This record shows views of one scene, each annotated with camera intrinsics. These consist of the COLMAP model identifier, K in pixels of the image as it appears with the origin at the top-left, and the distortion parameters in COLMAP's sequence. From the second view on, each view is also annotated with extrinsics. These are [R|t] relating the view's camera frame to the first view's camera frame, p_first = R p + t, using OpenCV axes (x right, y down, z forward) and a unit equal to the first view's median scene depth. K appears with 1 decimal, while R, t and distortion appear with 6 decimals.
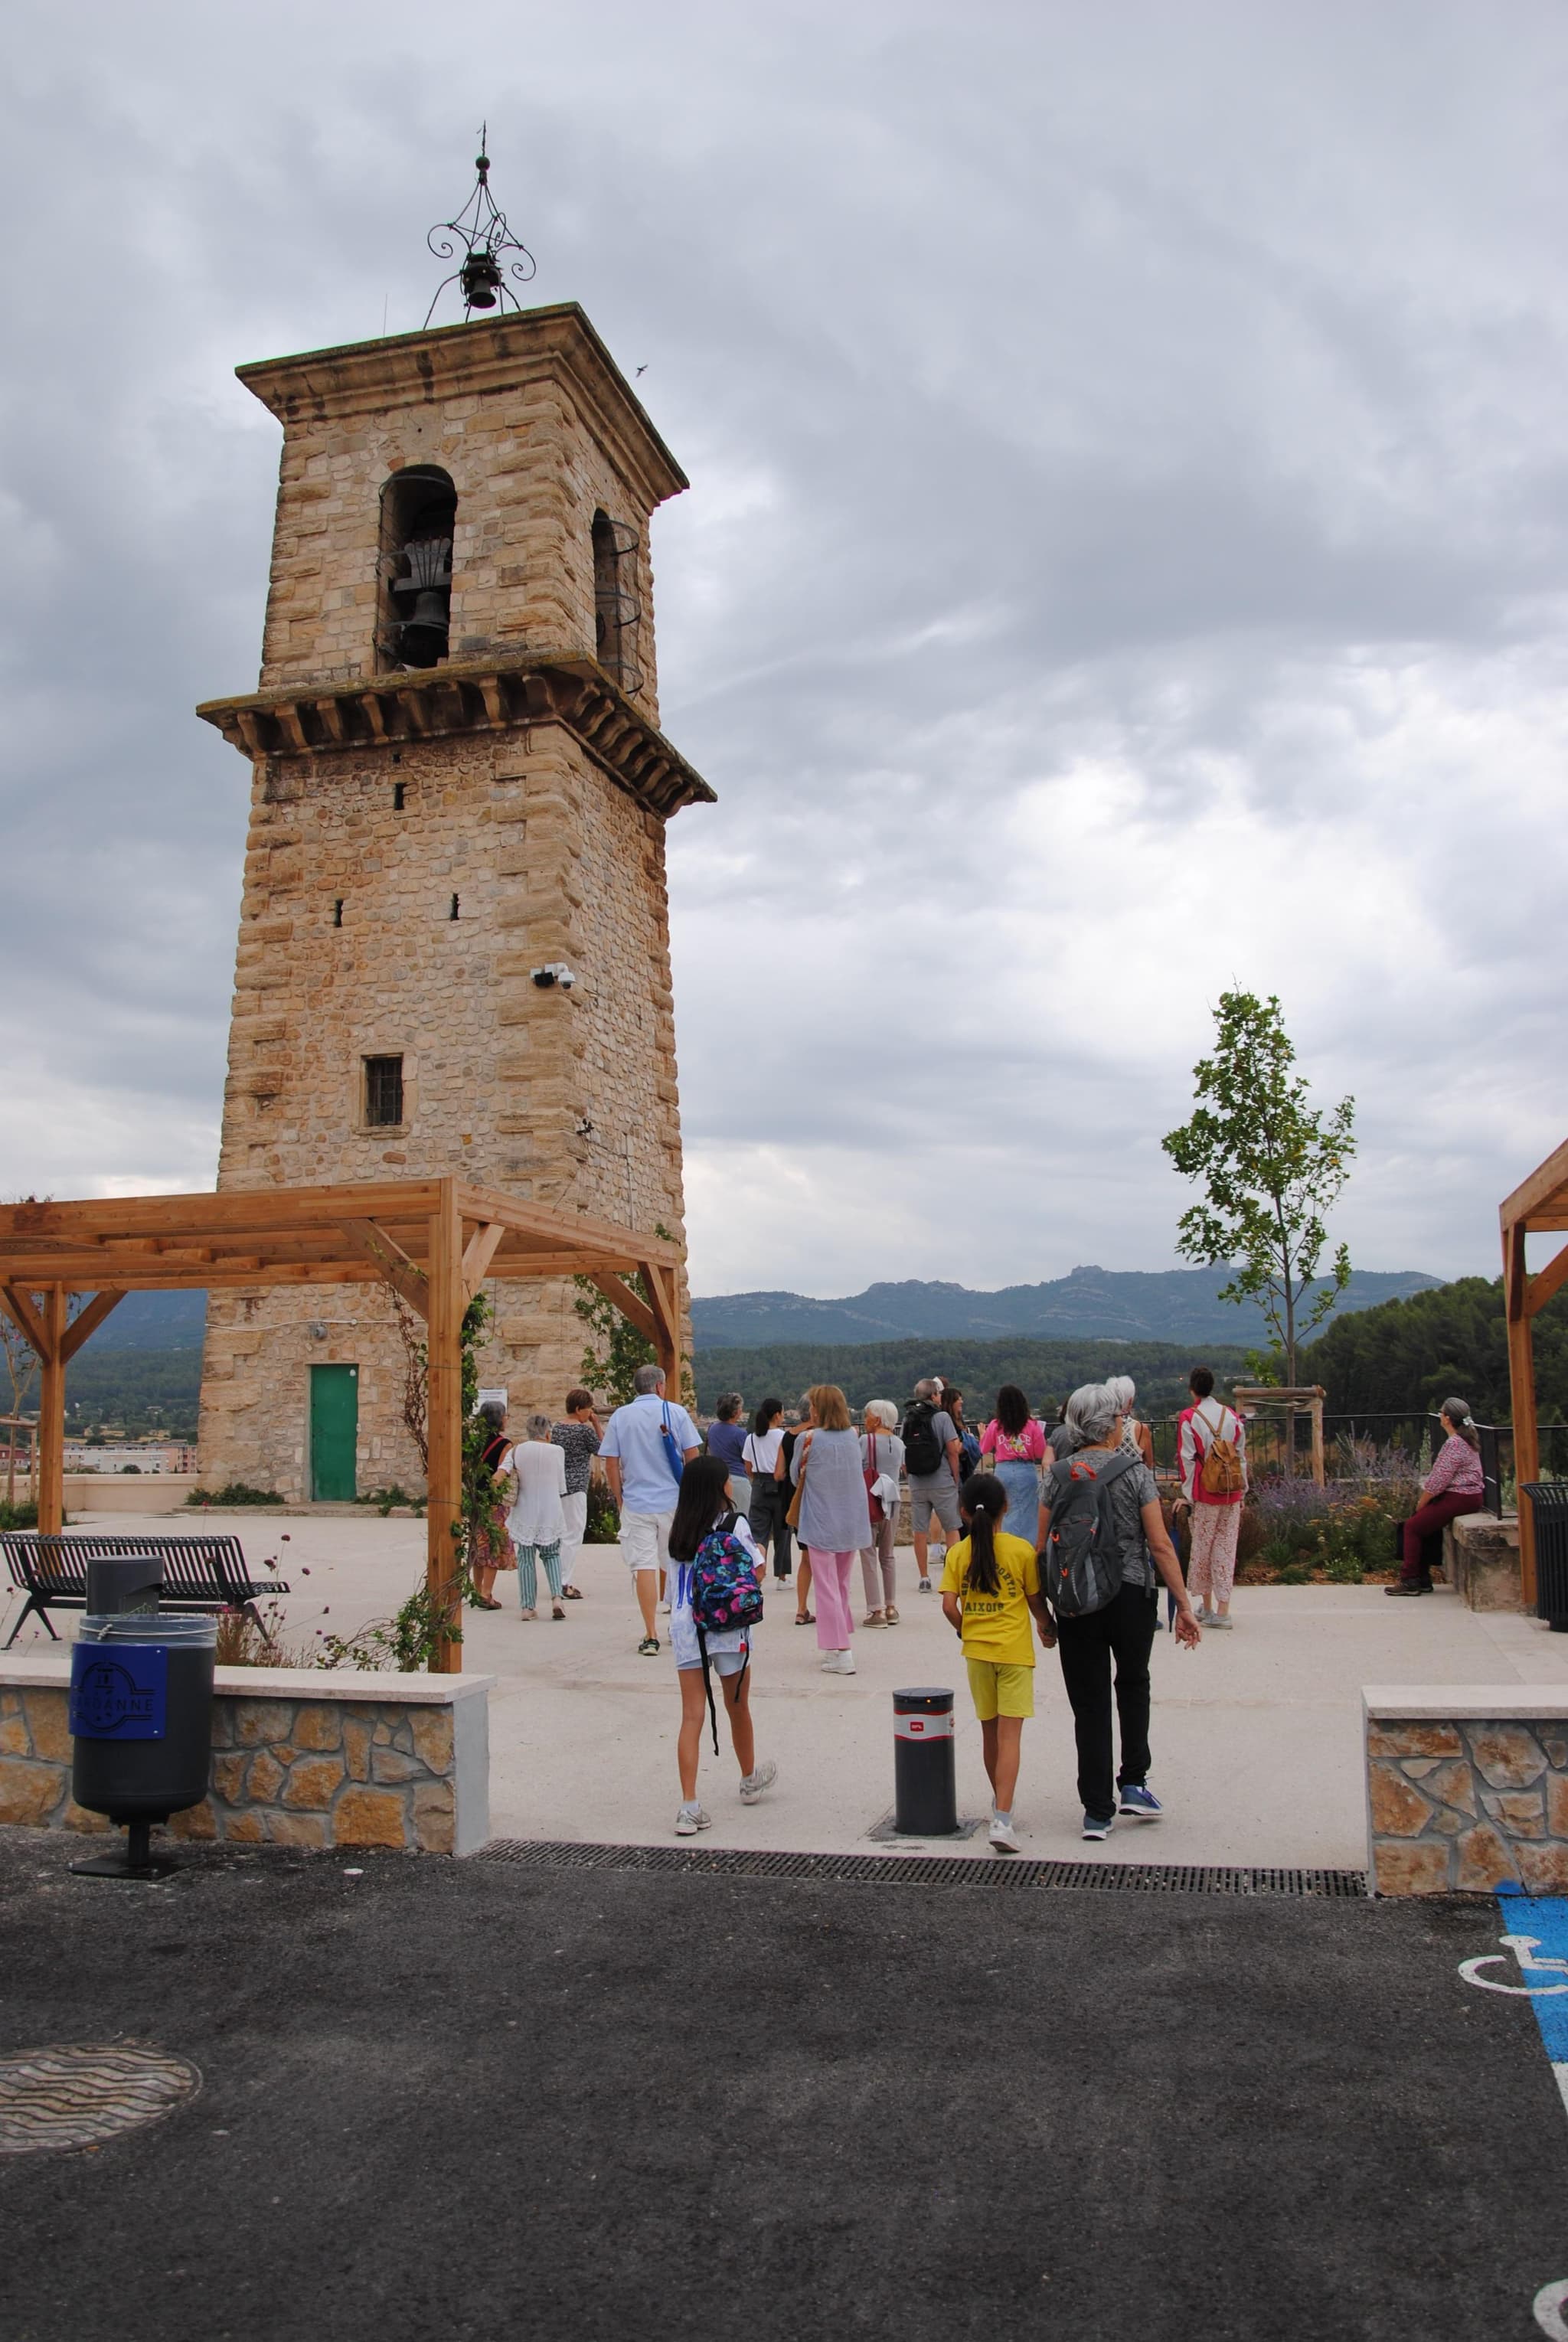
lens RADIAL K [[1955.9, 0, 777.9], [0, 1955.9, 1259.5], [0, 0, 1]] dist [-0.147829, 0.120534]
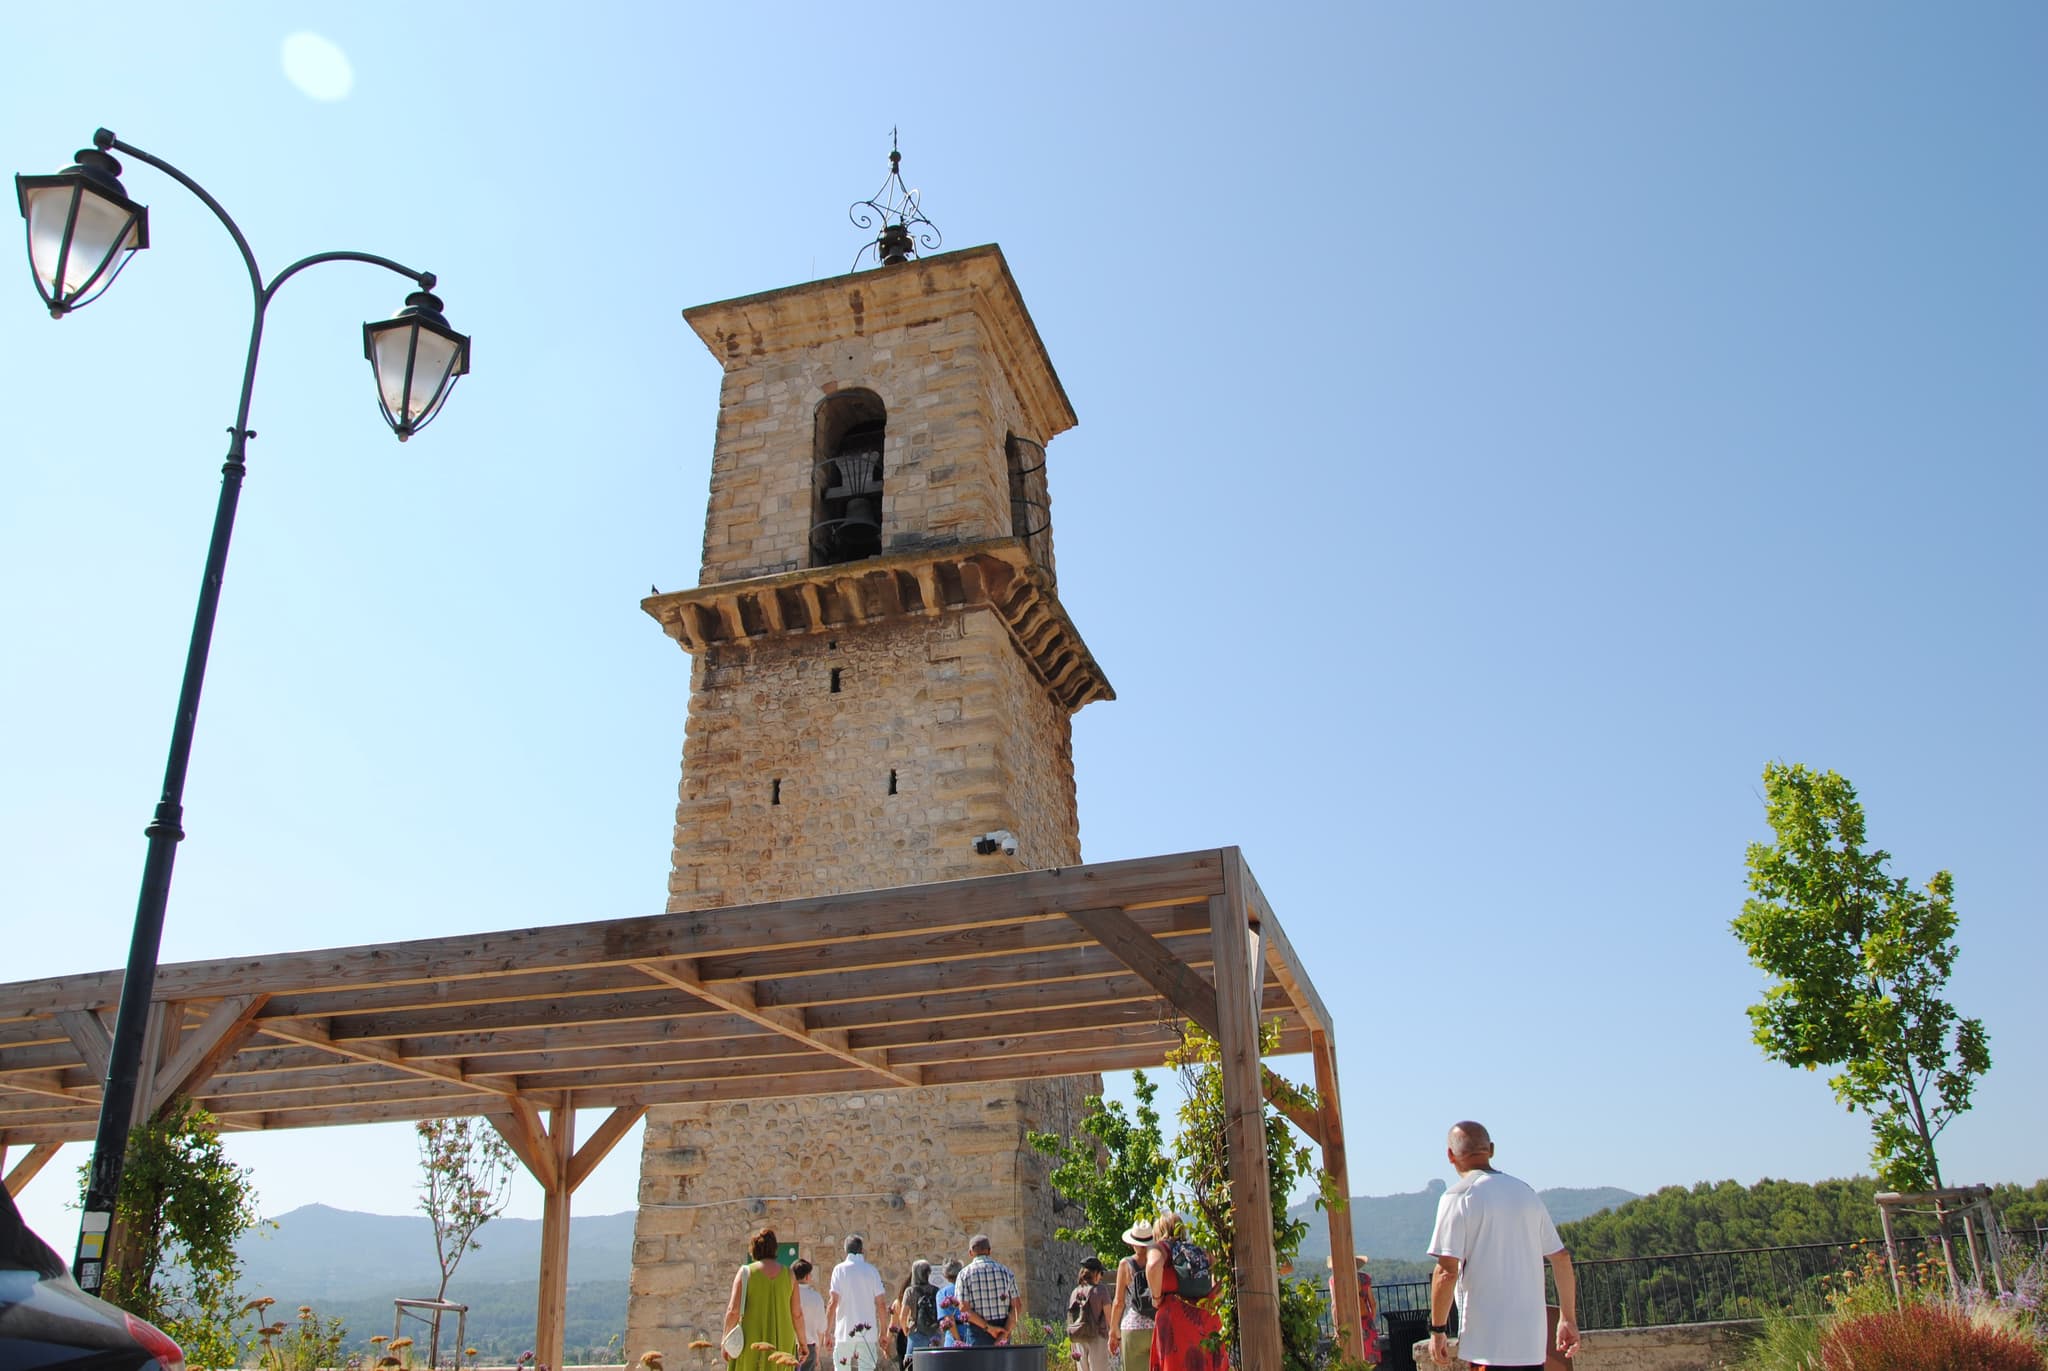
lens RADIAL K [[1710.4, 0, 1024.0], [0, 1710.4, 685.5], [0, 0, 1]] dist [-0.147829, 0.120534]
pose [[0.999612, -0.023671, -0.014651, -0.079343], [0.018468, 0.957690, -0.287208, 0.027863], [0.020830, 0.286826, 0.957756, 0.119833]]
